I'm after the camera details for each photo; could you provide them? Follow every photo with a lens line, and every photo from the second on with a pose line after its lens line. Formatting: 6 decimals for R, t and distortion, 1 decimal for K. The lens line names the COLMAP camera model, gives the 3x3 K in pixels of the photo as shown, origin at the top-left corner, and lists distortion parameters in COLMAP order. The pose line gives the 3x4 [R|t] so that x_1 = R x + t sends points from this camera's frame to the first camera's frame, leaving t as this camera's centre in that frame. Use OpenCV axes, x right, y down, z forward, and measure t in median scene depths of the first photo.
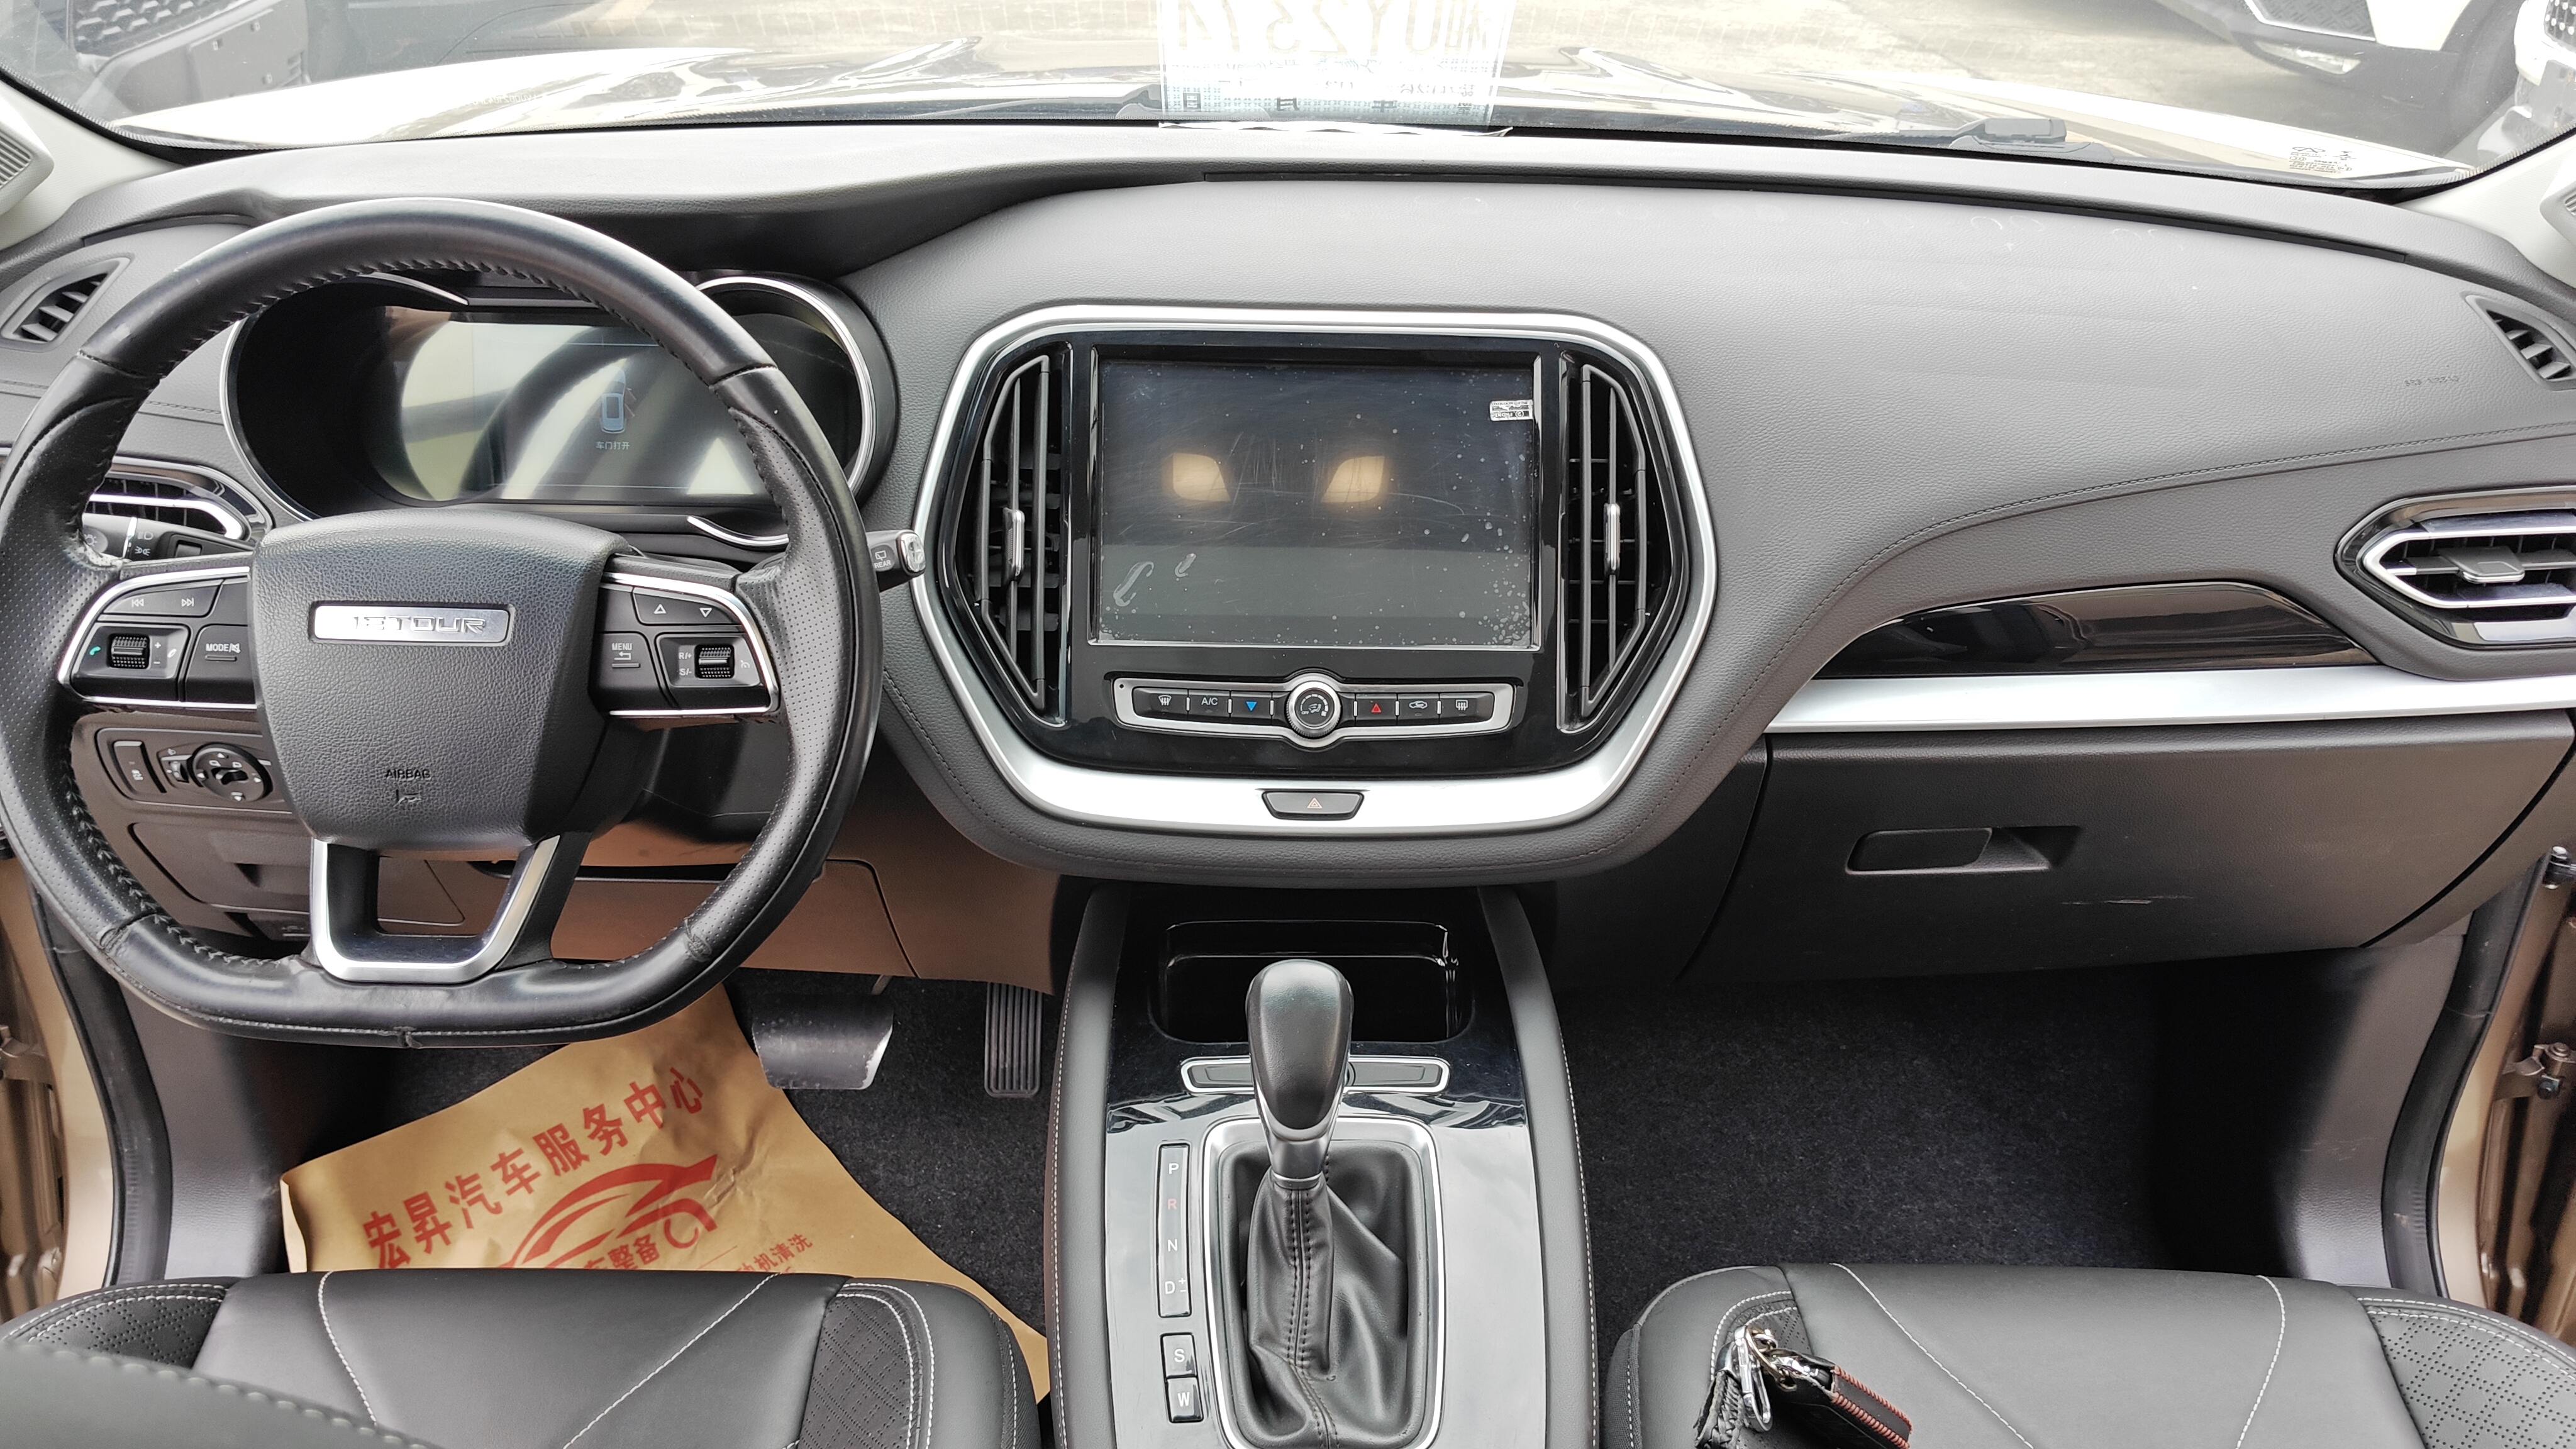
lens RADIAL K [[2185.8, 0, 1302.4], [0, 2185.8, 751.2], [0, 0, 1]] dist [0.107785, -0.207664]
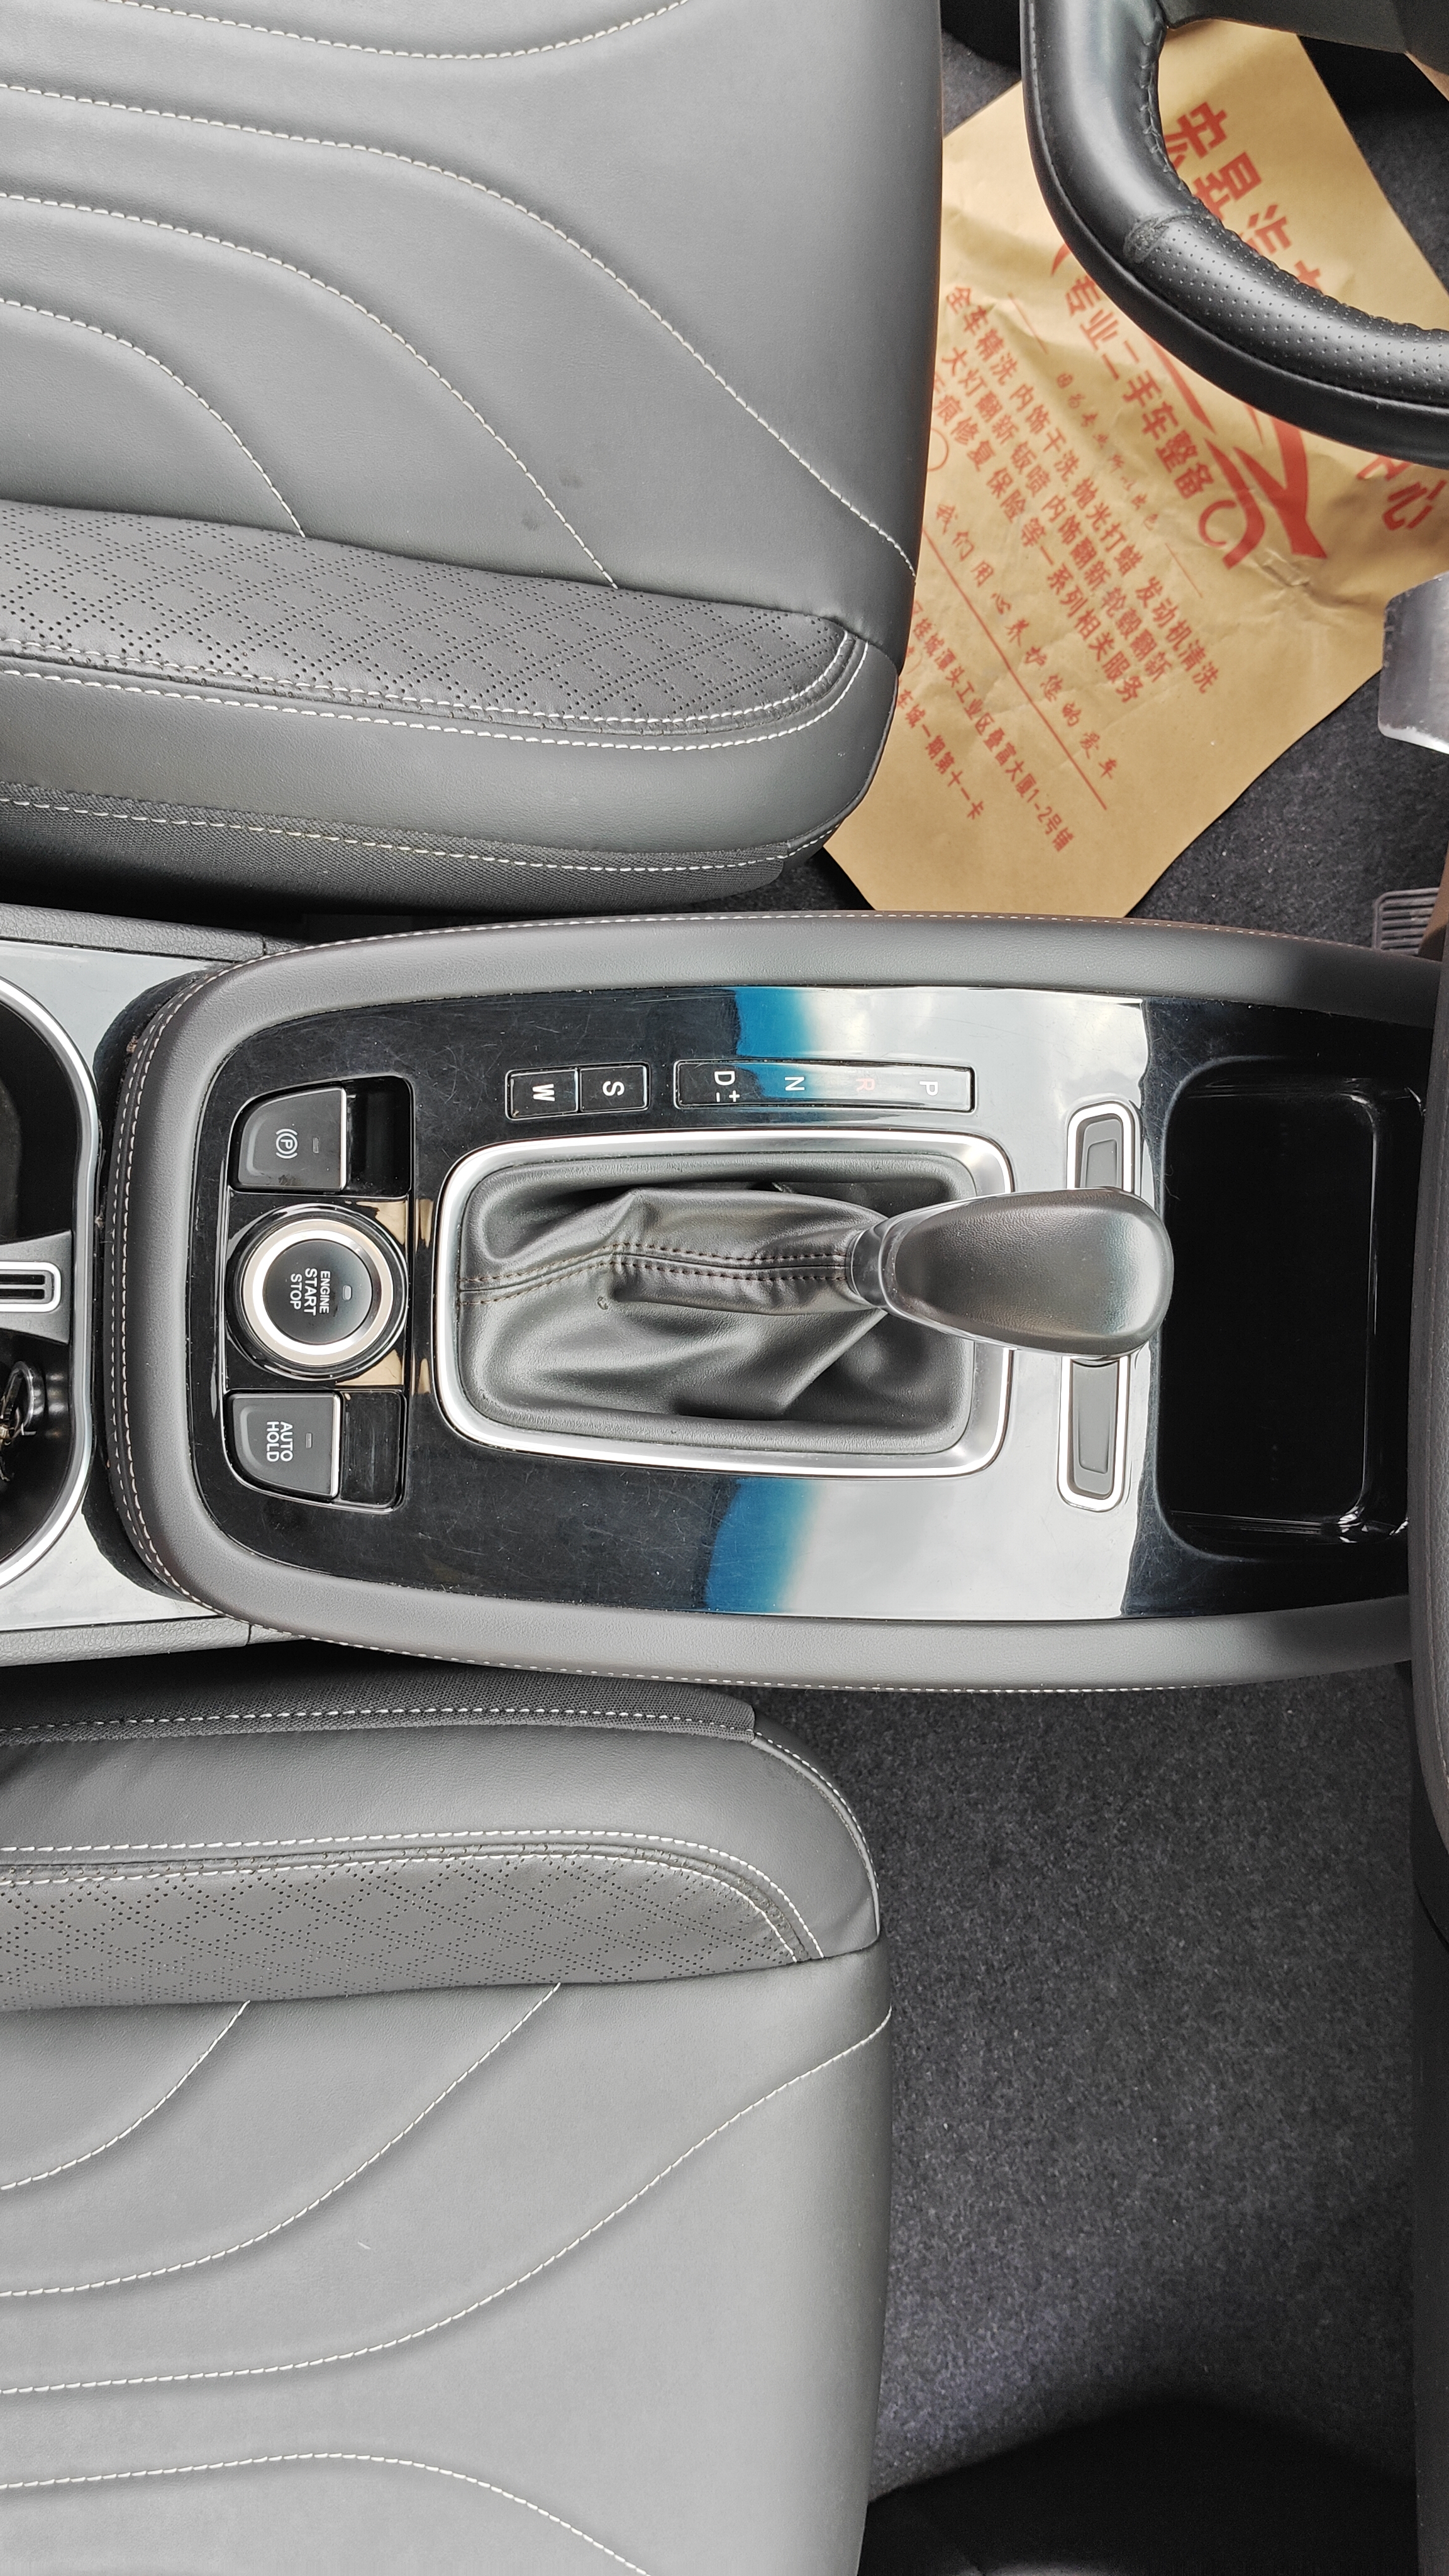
lens RADIAL K [[2197.0, 0, 717.2], [0, 2197.0, 1298.5], [0, 0, 1]] dist [0.030811, -0.127904]
pose [[-0.043224, 0.999004, -0.011089, 0.015045], [-0.821307, -0.029211, 0.569738, -0.126664], [0.568847, 0.033734, 0.821752, 0.374051]]
